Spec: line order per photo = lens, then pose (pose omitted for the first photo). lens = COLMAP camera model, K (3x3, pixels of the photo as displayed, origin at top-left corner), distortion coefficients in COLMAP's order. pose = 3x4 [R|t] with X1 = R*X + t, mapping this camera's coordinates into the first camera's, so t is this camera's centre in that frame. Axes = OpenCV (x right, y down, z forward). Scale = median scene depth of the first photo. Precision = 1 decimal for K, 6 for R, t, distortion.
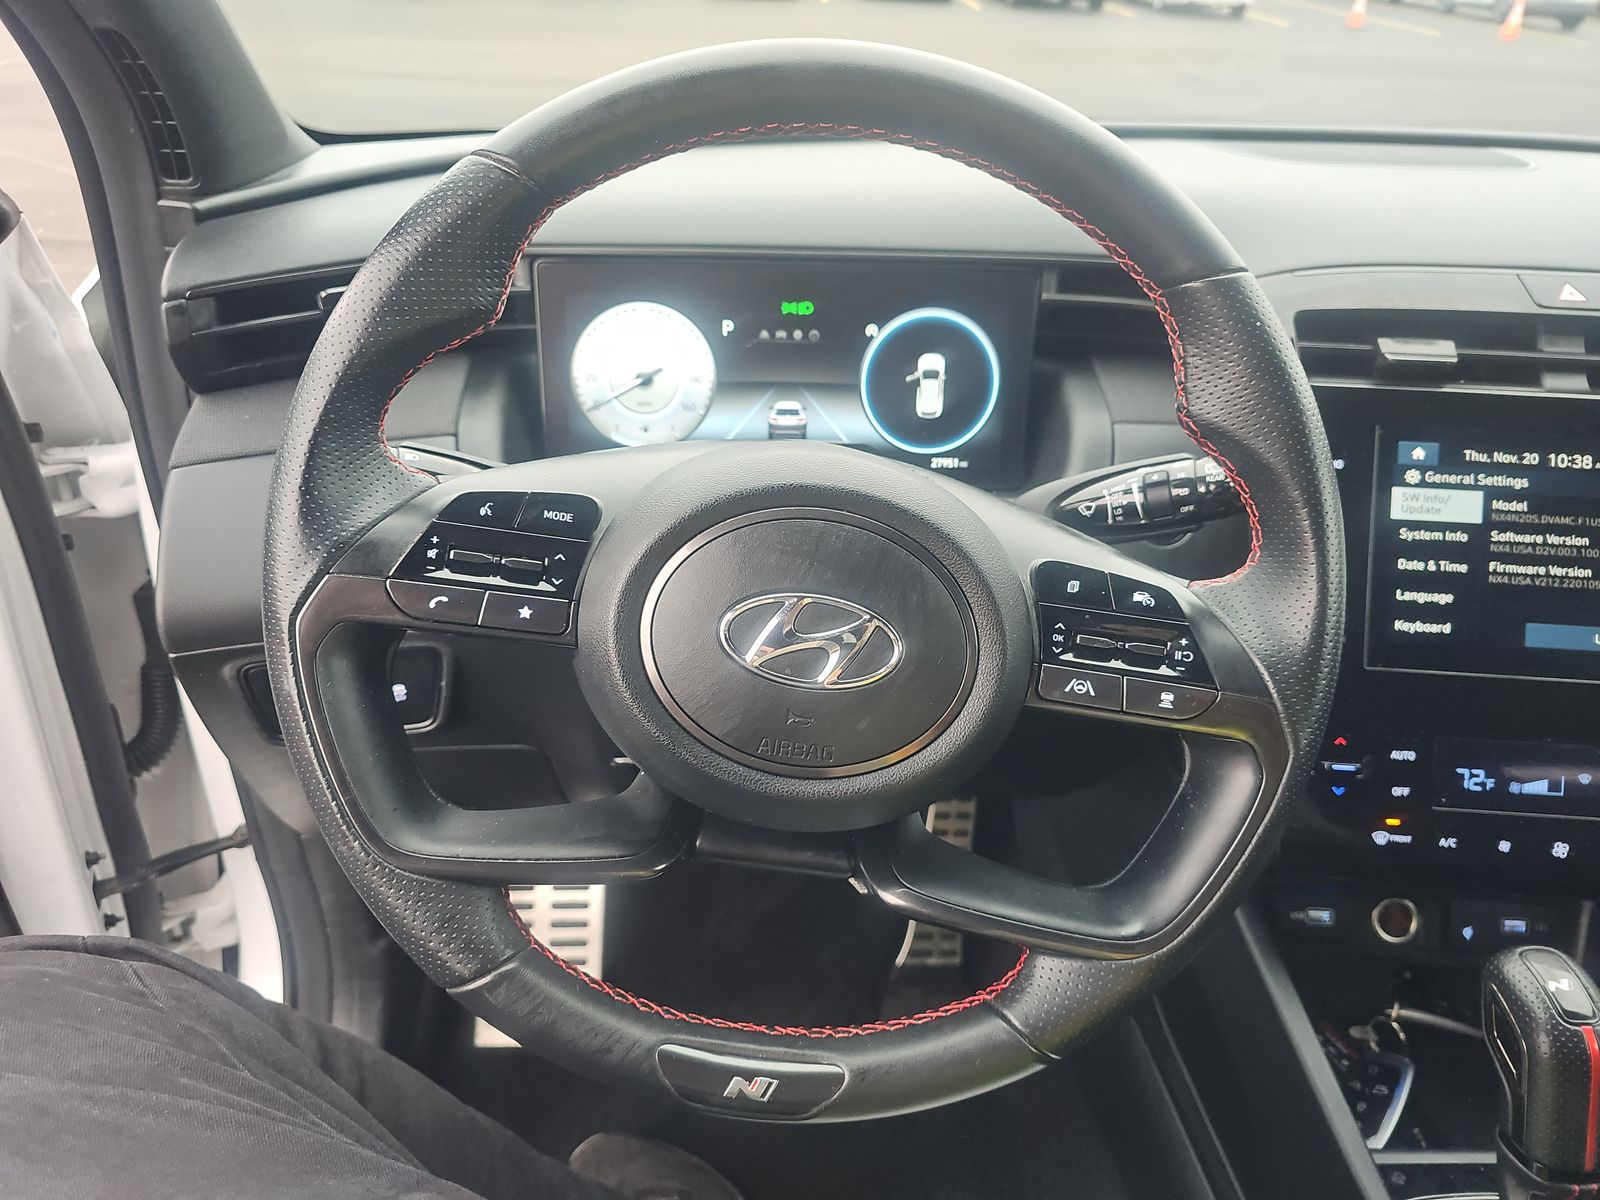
lens RADIAL K [[1092.6, 0, 800.0], [0, 1092.6, 600.0], [0, 0, 1]] dist [0.042133, -0.051222]
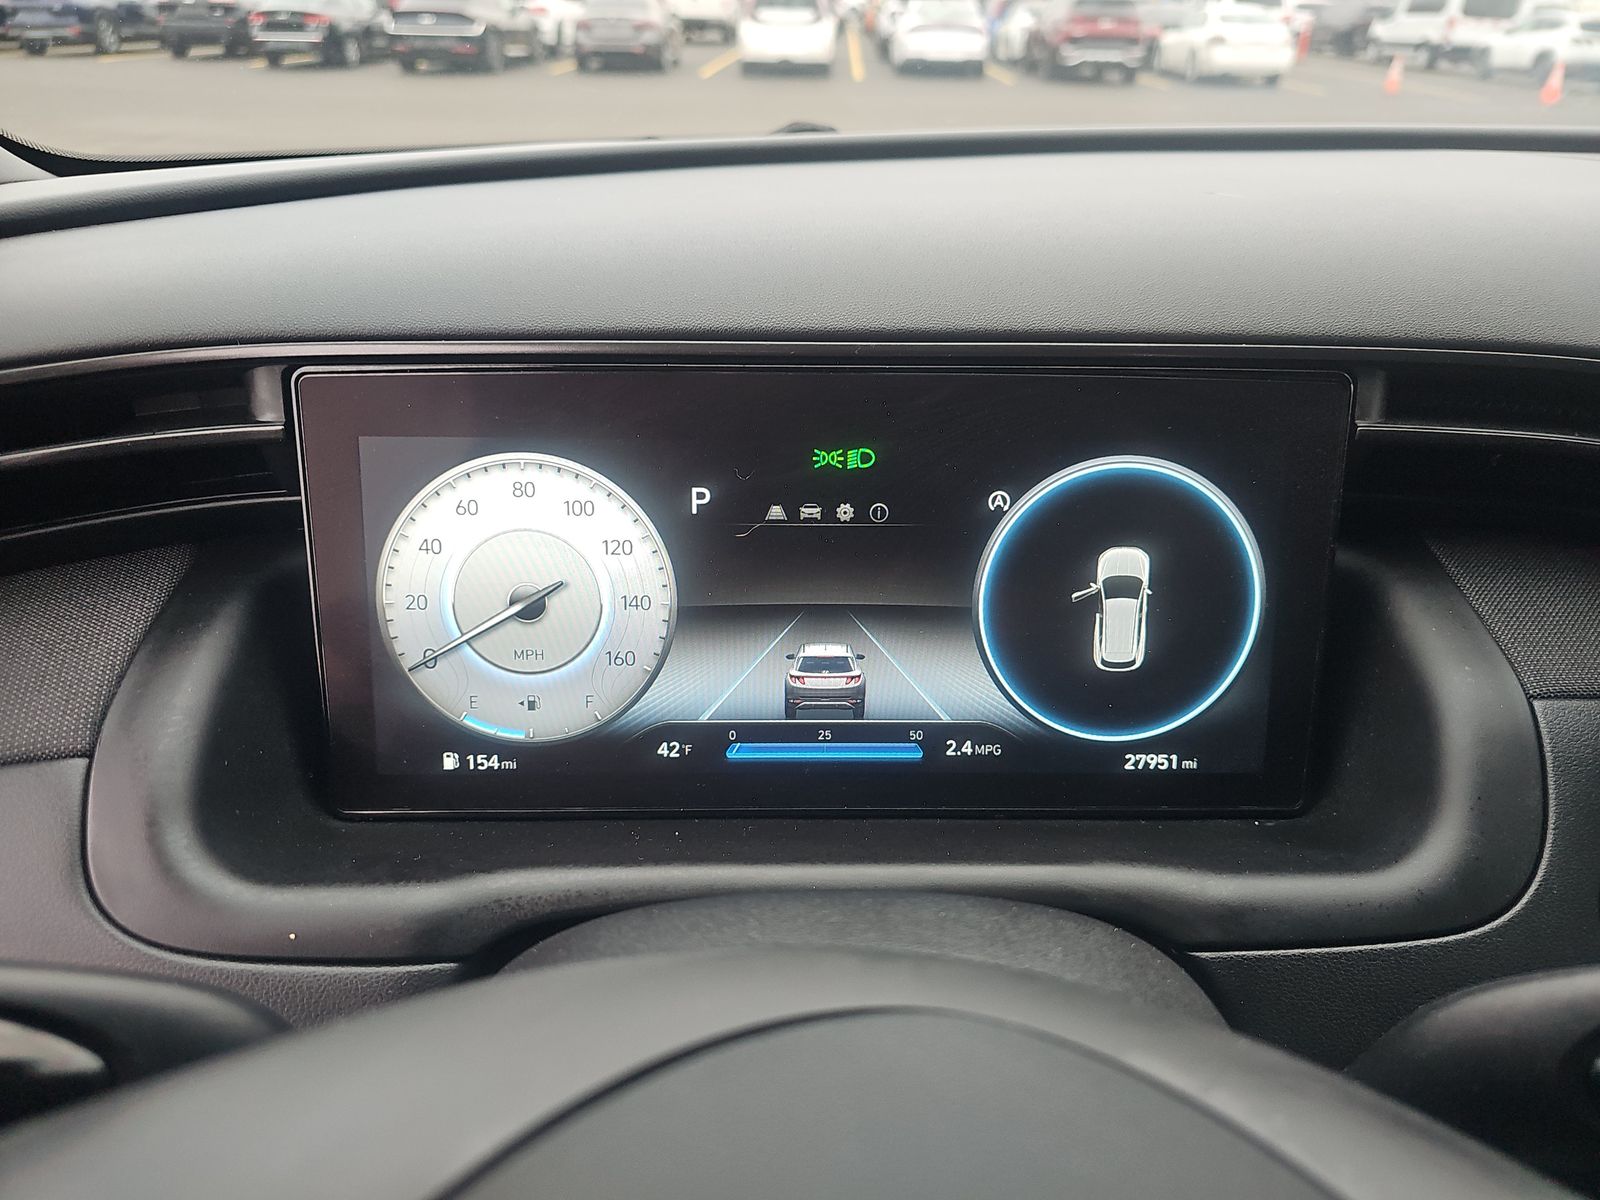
lens RADIAL K [[1065.1, 0, 799.6], [0, 1065.1, 554.4], [0, 0, 1]] dist [0.032757, -0.053175]
pose [[0.999534, -0.008068, -0.029446, -0.009379], [0.005301, 0.995665, -0.092863, -0.199826], [0.030068, 0.092664, 0.995243, 0.594623]]
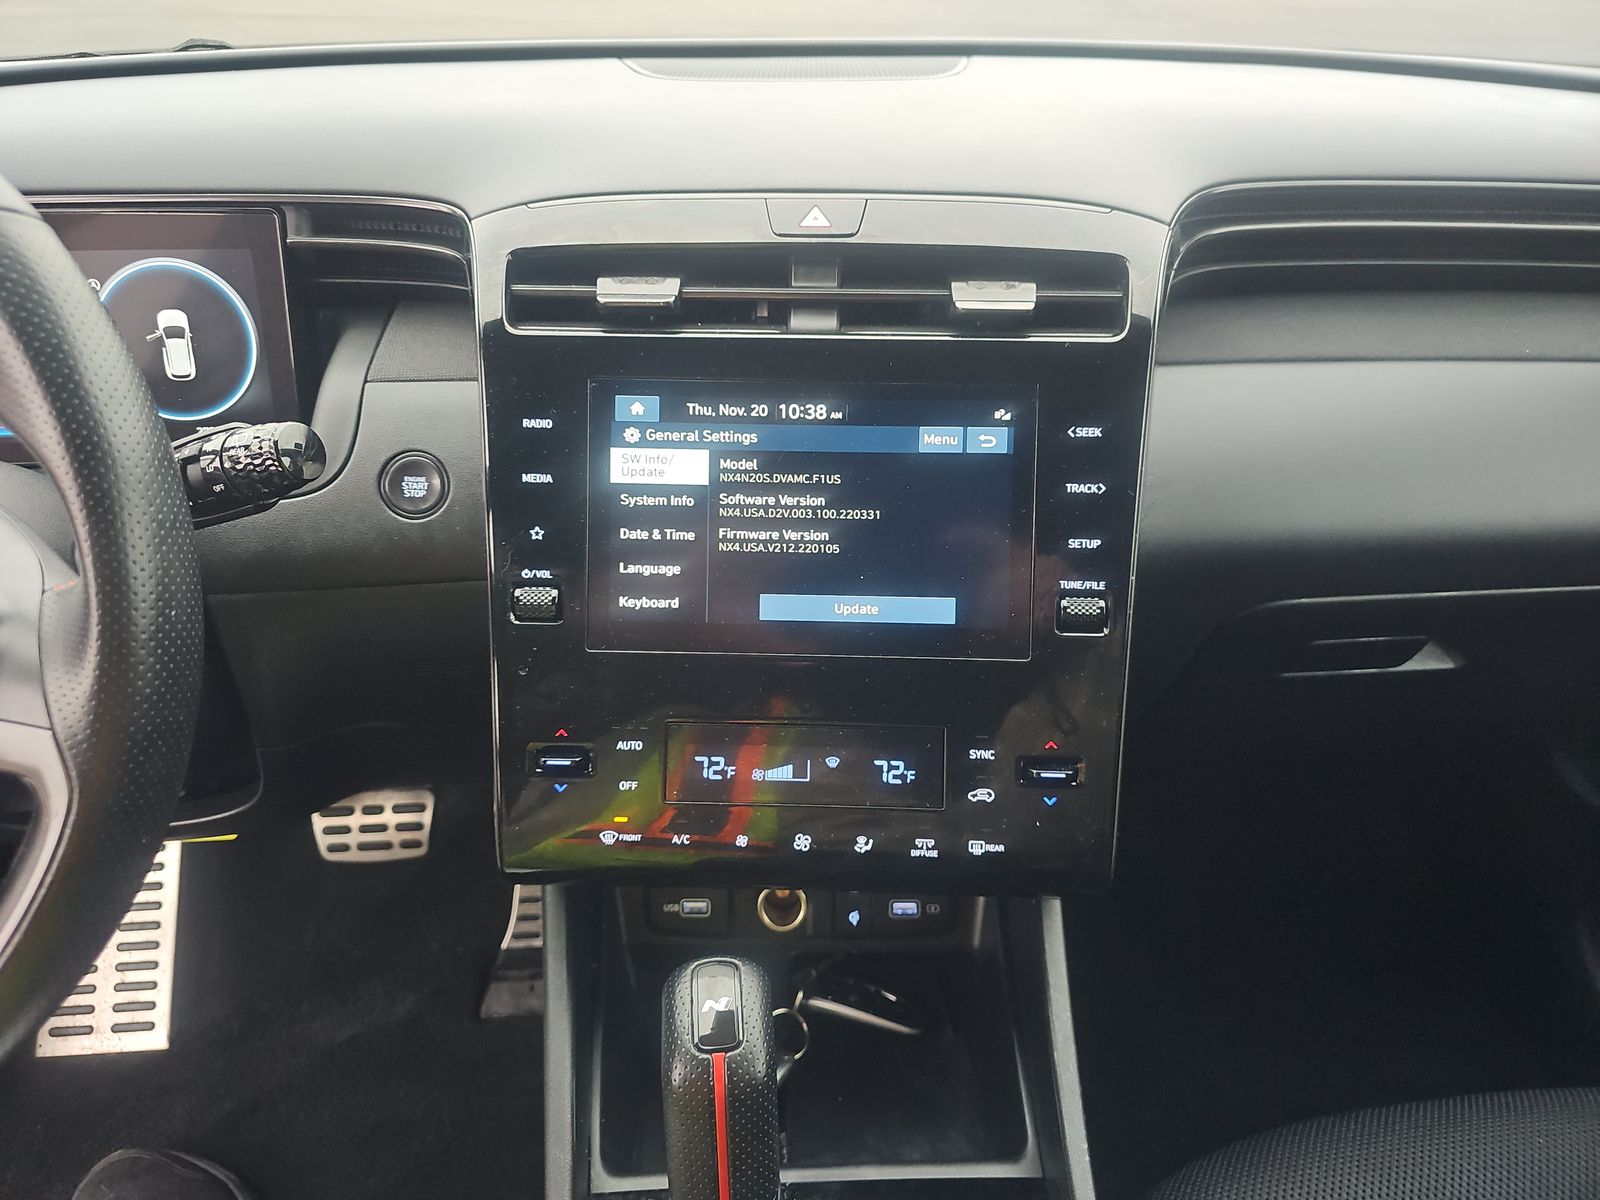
lens RADIAL K [[1042.9, 0, 800.0], [0, 1042.9, 600.0], [0, 0, 1]] dist [0.094142, -0.078502]
pose [[0.999111, -0.040160, 0.012857, 0.677056], [0.039587, 0.998331, 0.042044, -0.008762], [-0.014524, -0.041498, 0.999033, 0.142979]]
